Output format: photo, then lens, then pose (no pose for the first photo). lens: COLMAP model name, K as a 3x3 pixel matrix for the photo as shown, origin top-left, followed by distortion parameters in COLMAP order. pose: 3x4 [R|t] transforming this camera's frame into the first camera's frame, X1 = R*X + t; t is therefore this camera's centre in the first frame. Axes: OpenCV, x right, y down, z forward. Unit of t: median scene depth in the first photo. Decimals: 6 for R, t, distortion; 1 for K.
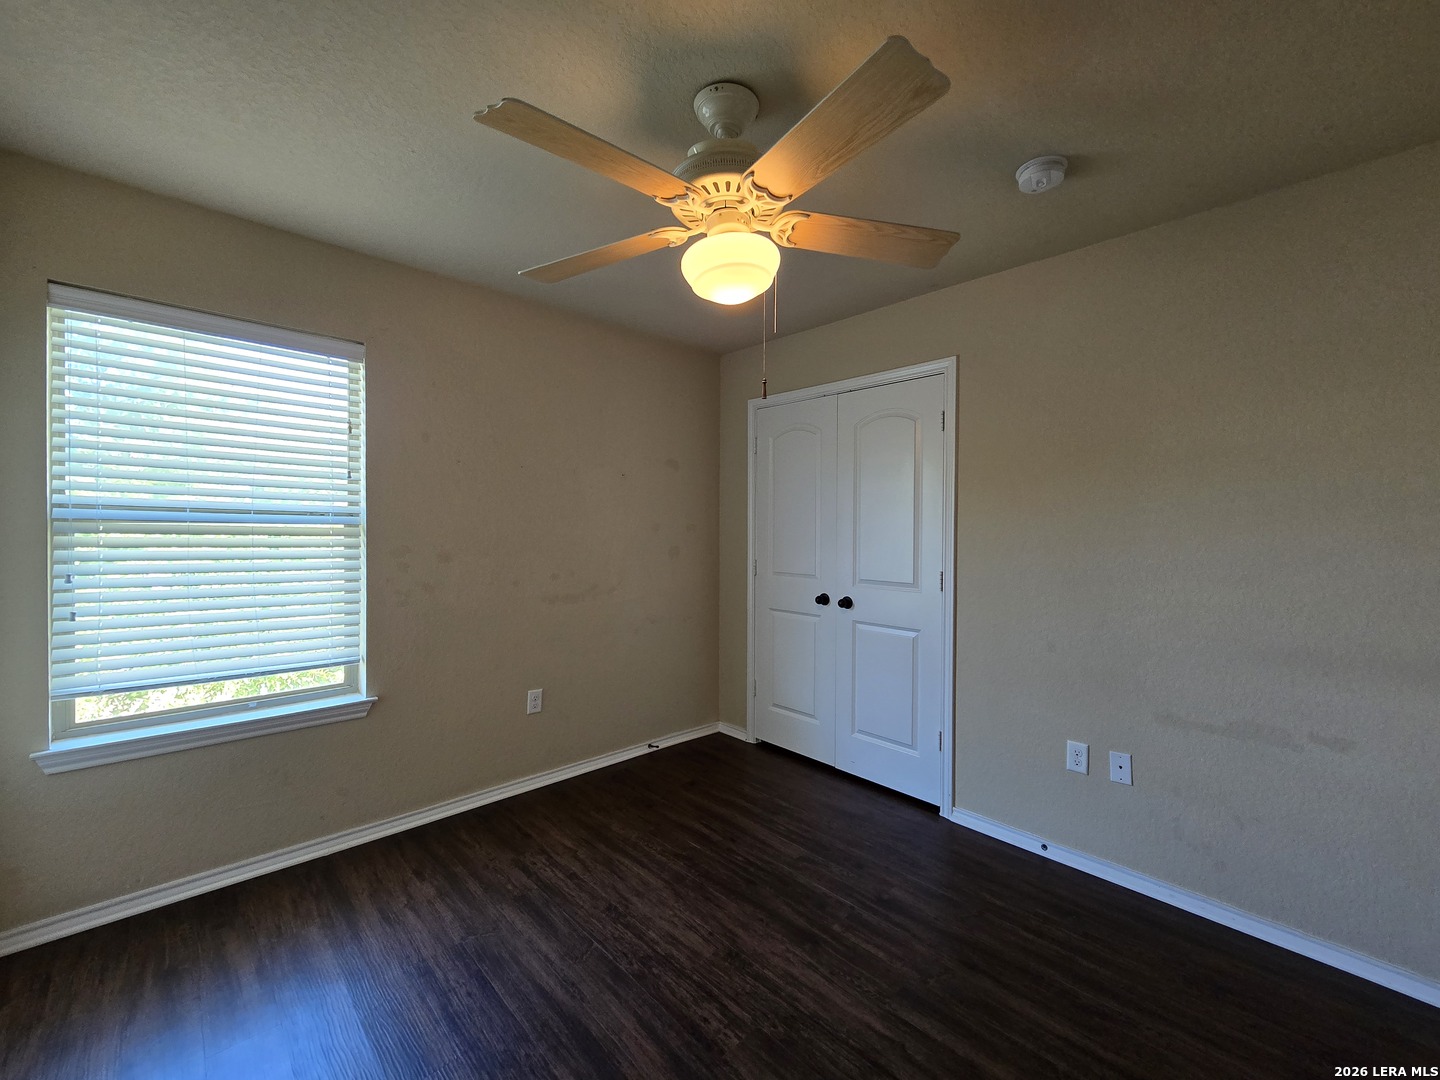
lens RADIAL K [[587.8, 0, 729.3], [0, 587.8, 531.7], [0, 0, 1]] dist [-0.003379, 0.000147]
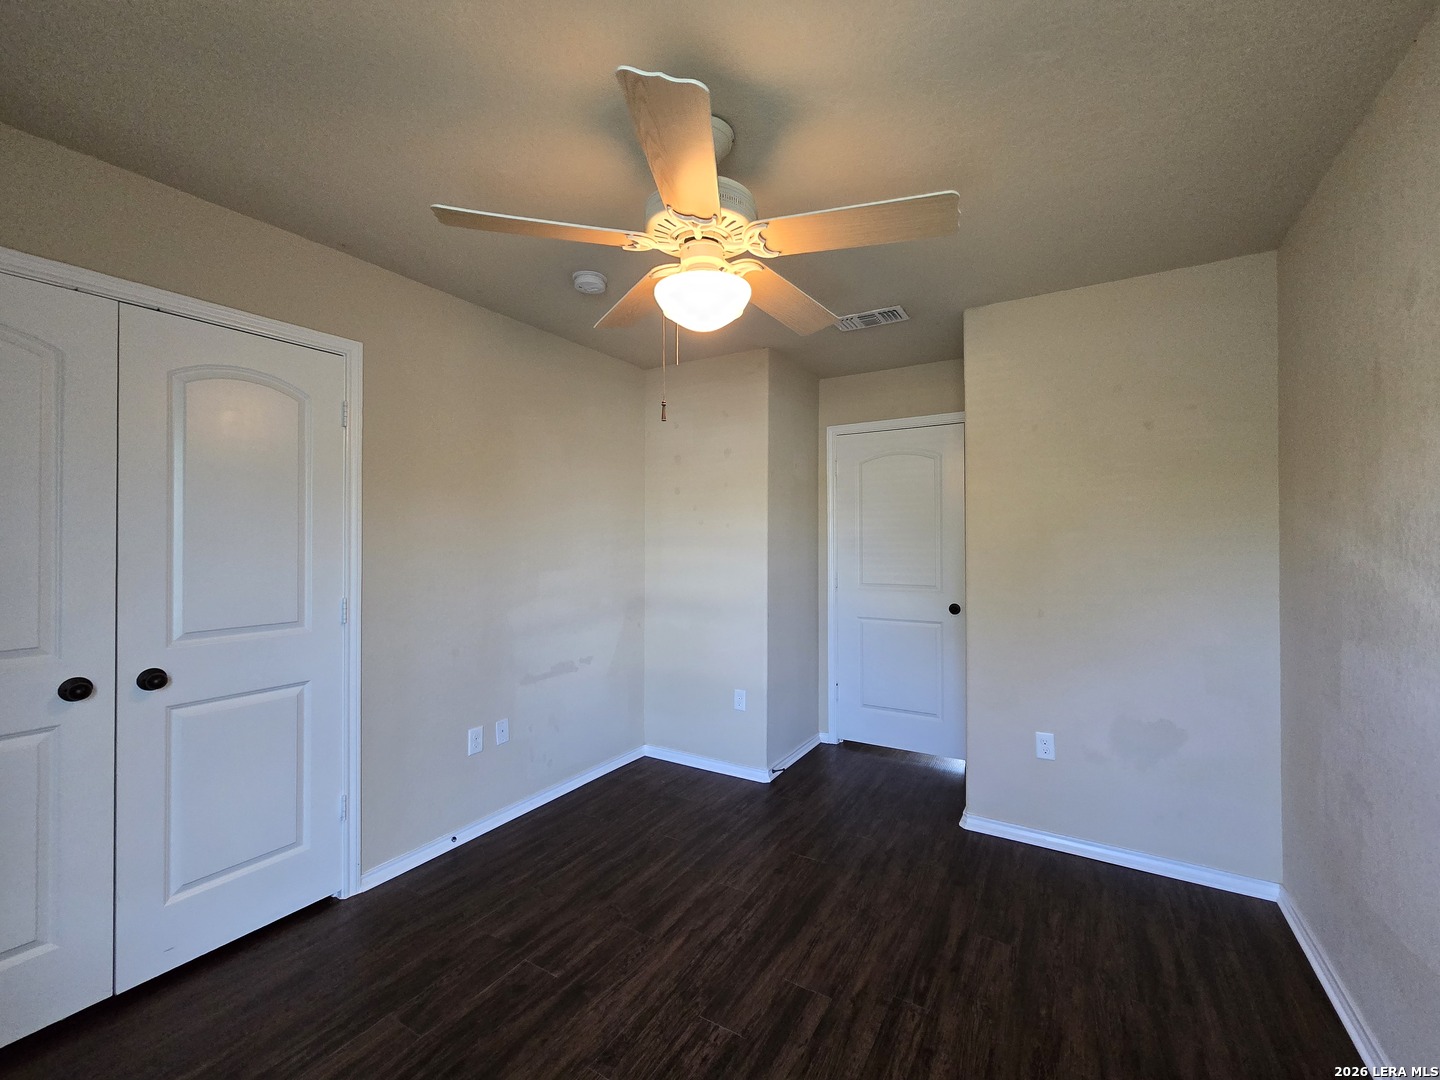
lens RADIAL K [[592.2, 0, 732.2], [0, 592.2, 535.4], [0, 0, 1]] dist [-0.000889, 0.001209]
pose [[-0.269069, -0.000010, 0.963121, -0.669848], [0.002655, 0.999996, 0.000752, -0.022540], [-0.963117, 0.002759, -0.269068, 0.818976]]
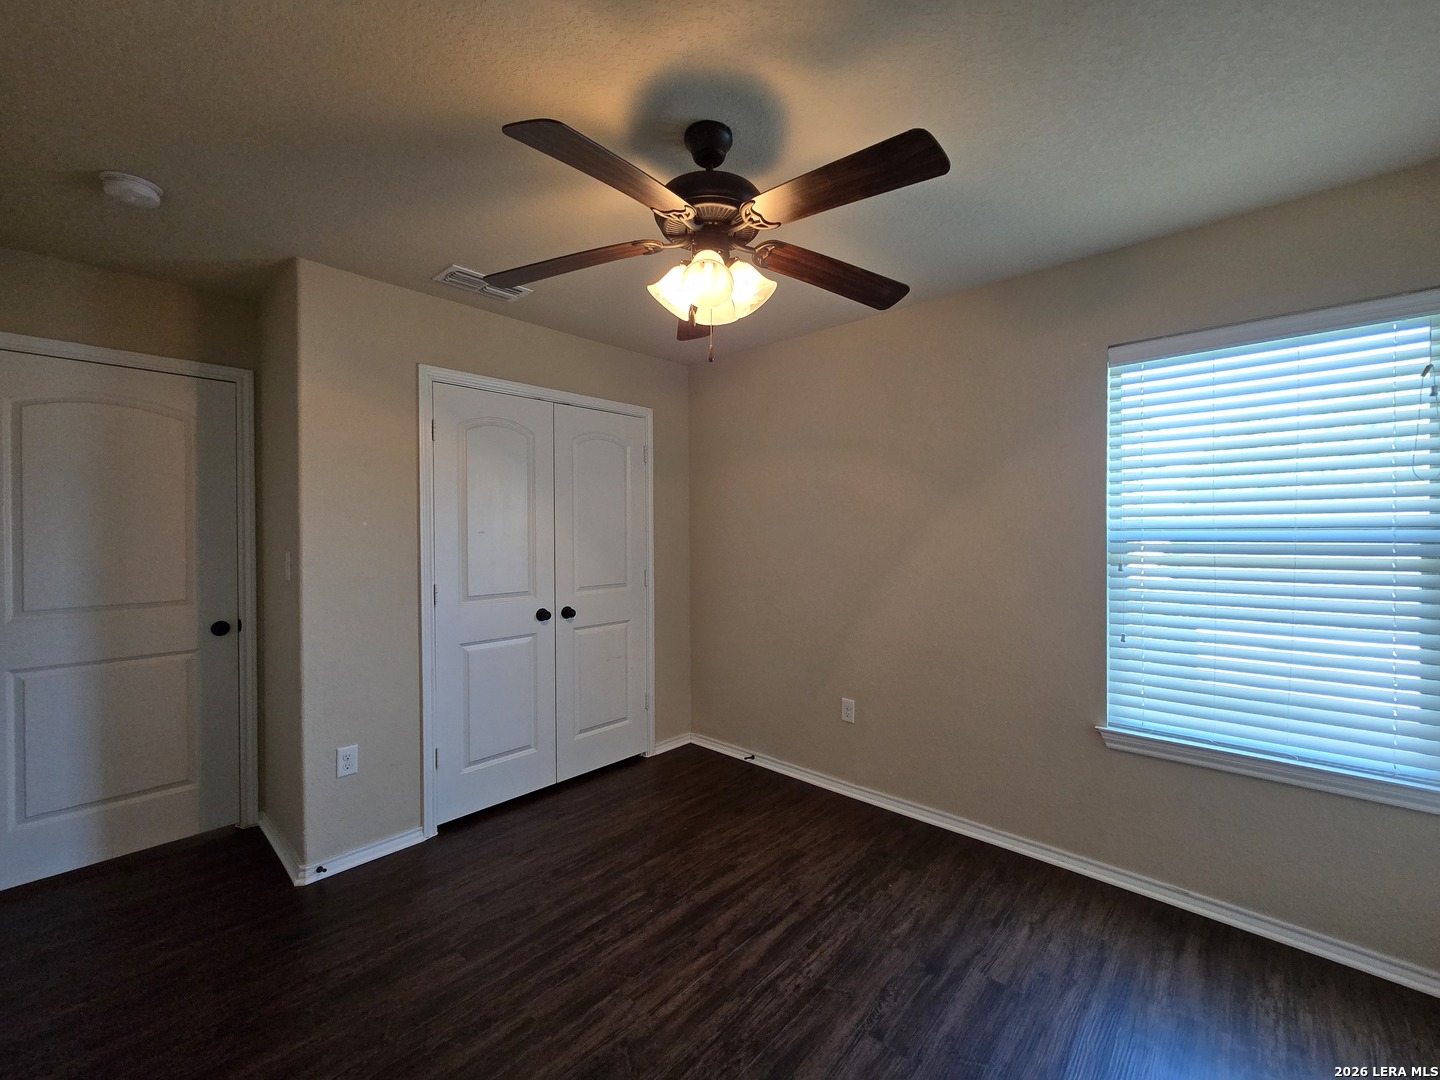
lens RADIAL K [[586.0, 0, 733.3], [0, 586.0, 531.9], [0, 0, 1]] dist [0.001755, 0.000745]
pose [[-0.059451, -0.012217, 0.998156, -1.104491], [0.011836, 0.999846, 0.012943, -0.038083], [-0.998161, 0.012583, -0.059297, 1.029723]]
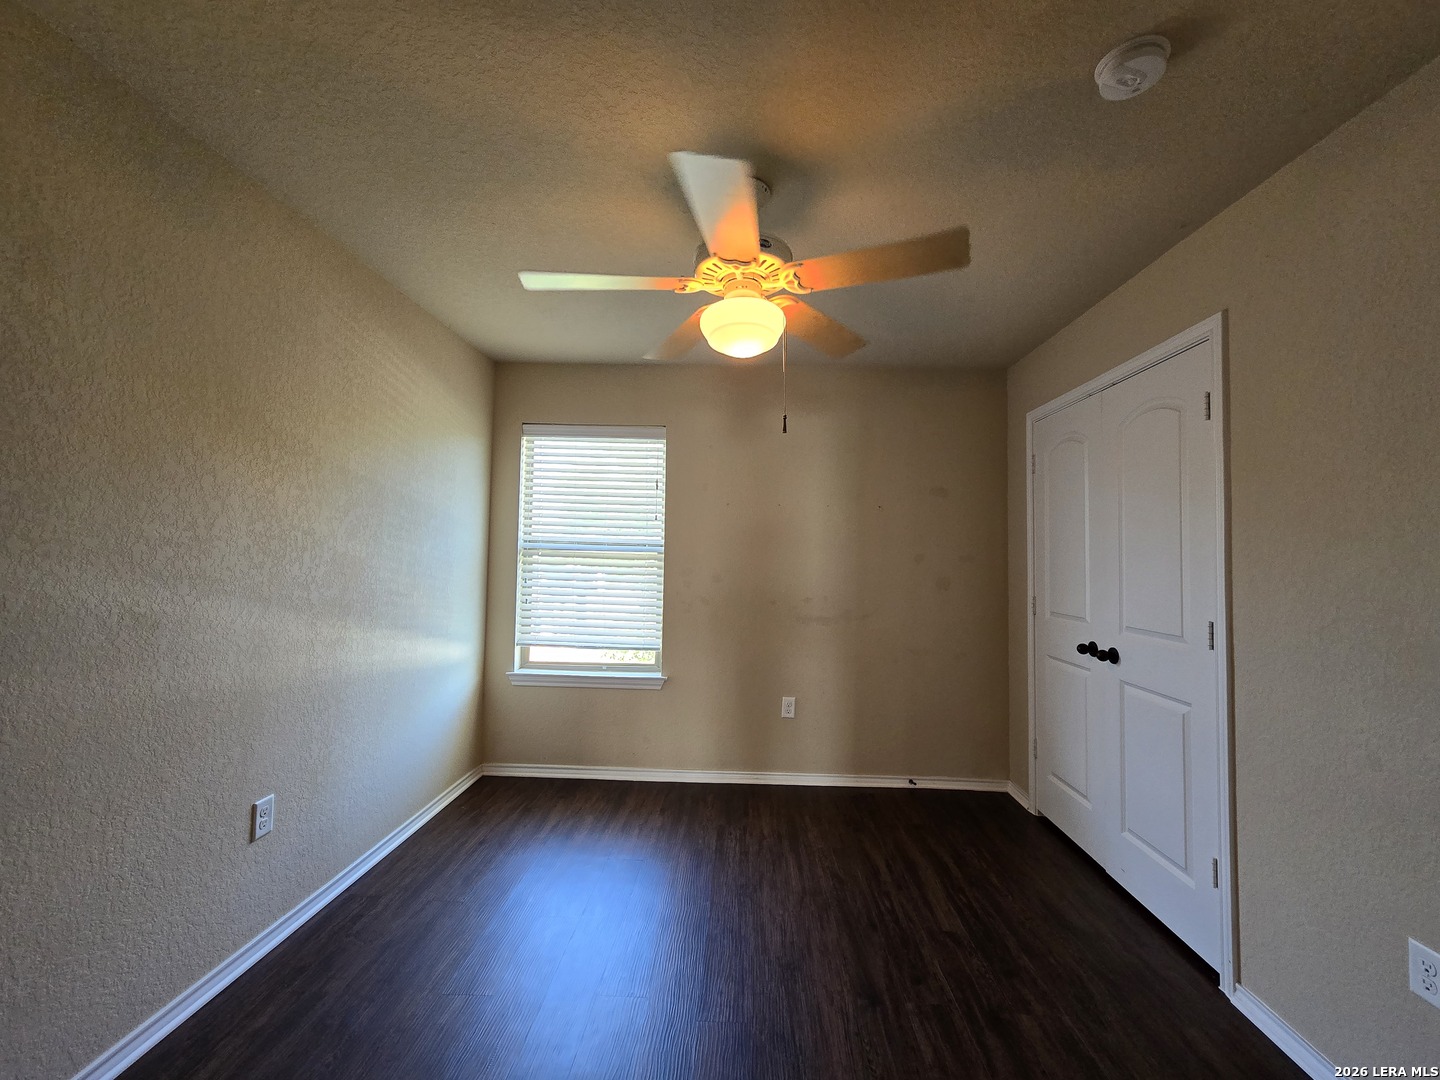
lens RADIAL K [[586.0, 0, 733.3], [0, 586.0, 531.9], [0, 0, 1]] dist [0.001755, 0.000745]
pose [[0.704086, -0.024569, -0.709690, 0.532863], [-0.017666, 0.998486, -0.052093, 0.009874], [0.709895, 0.049216, 0.702586, 0.127997]]
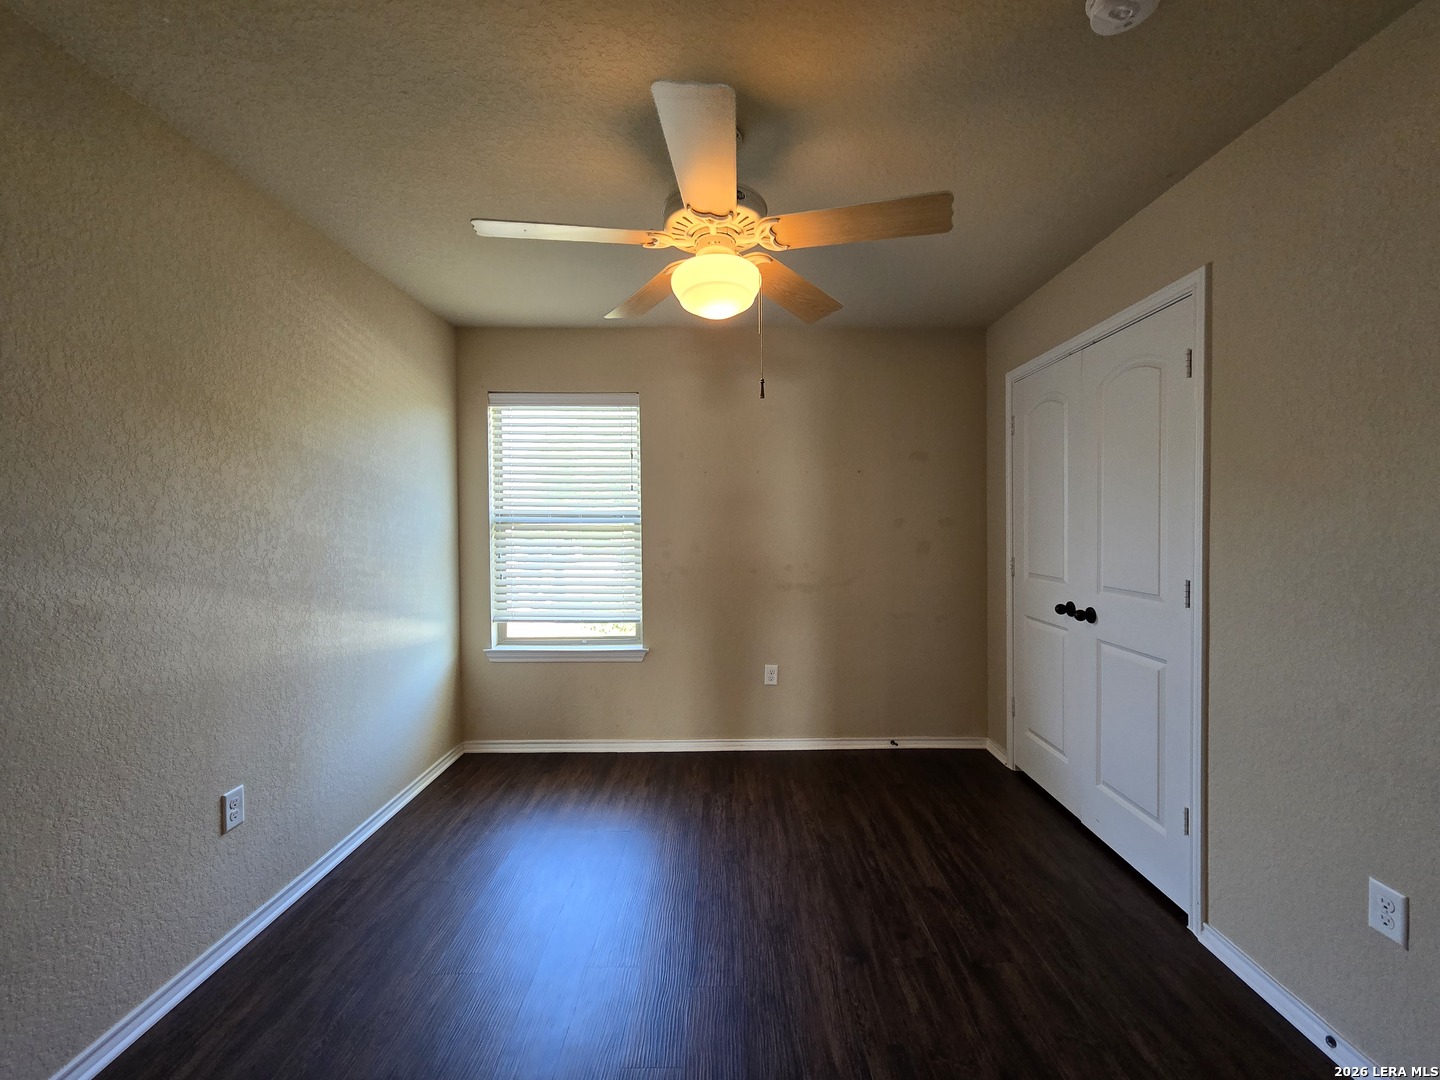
lens RADIAL K [[588.0, 0, 734.0], [0, 588.0, 532.4], [0, 0, 1]] dist [0.001734, 0.000568]
pose [[0.730506, -0.001801, -0.682904, 0.517804], [0.007539, 0.999957, 0.005426, 0.004062], [0.682865, -0.009112, 0.730488, 0.140997]]
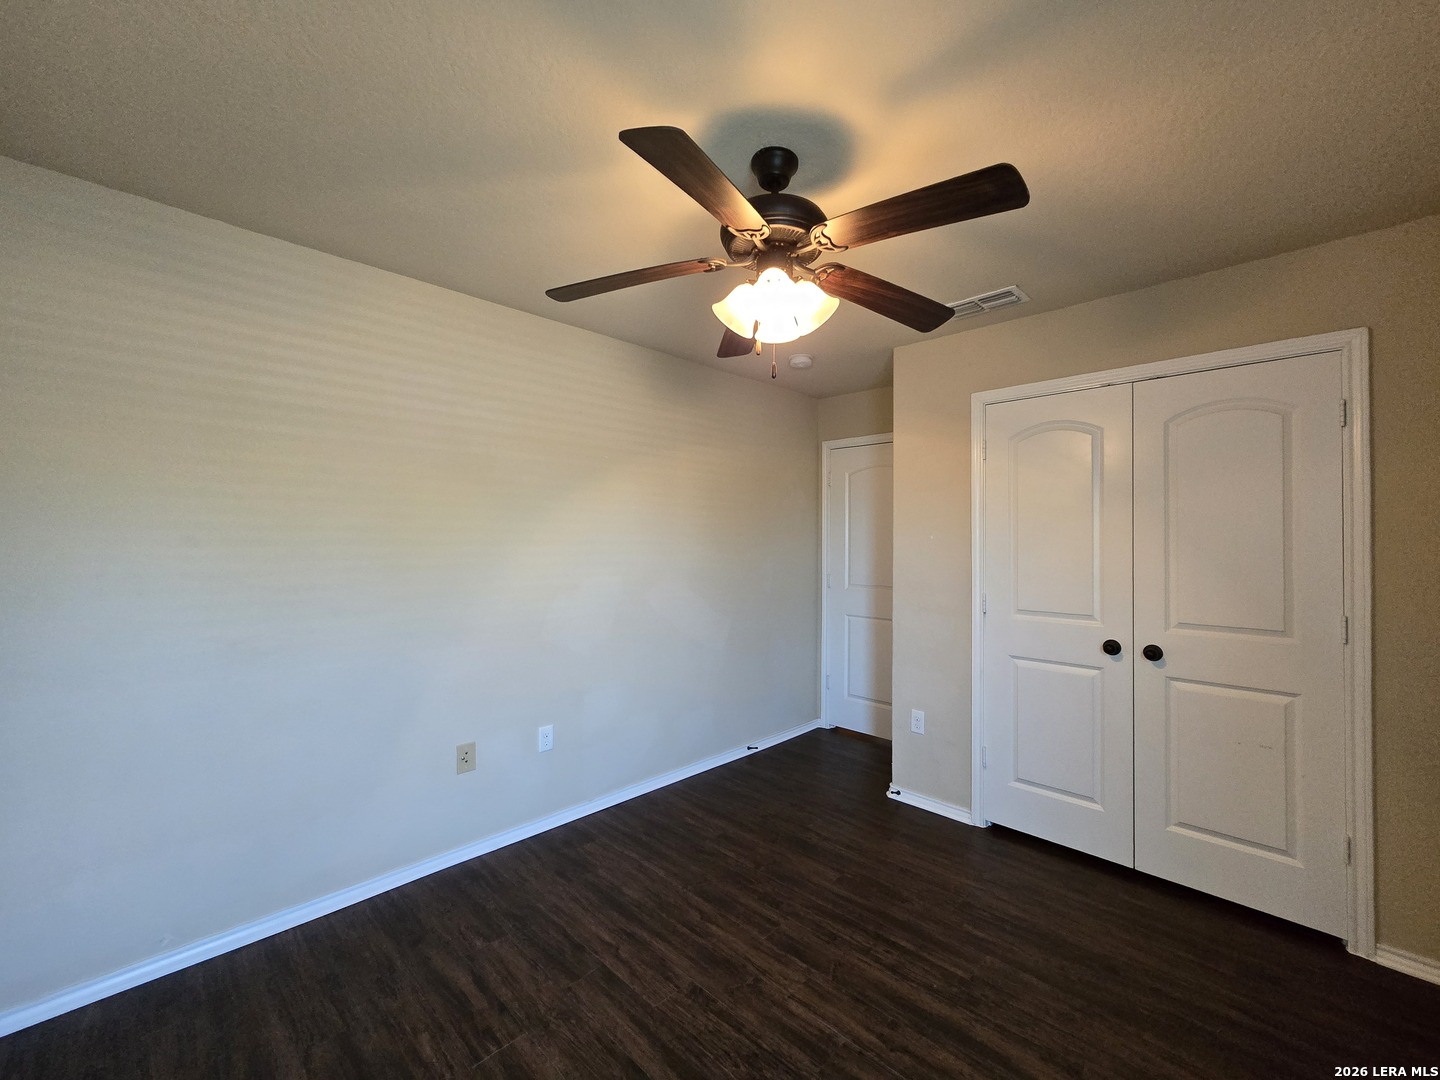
lens RADIAL K [[586.0, 0, 733.3], [0, 586.0, 531.9], [0, 0, 1]] dist [0.001755, 0.000745]
pose [[0.999121, -0.001475, 0.041890, -0.509914], [0.002513, 0.999690, -0.024751, -0.026526], [-0.041841, 0.024834, 0.998816, 0.339220]]
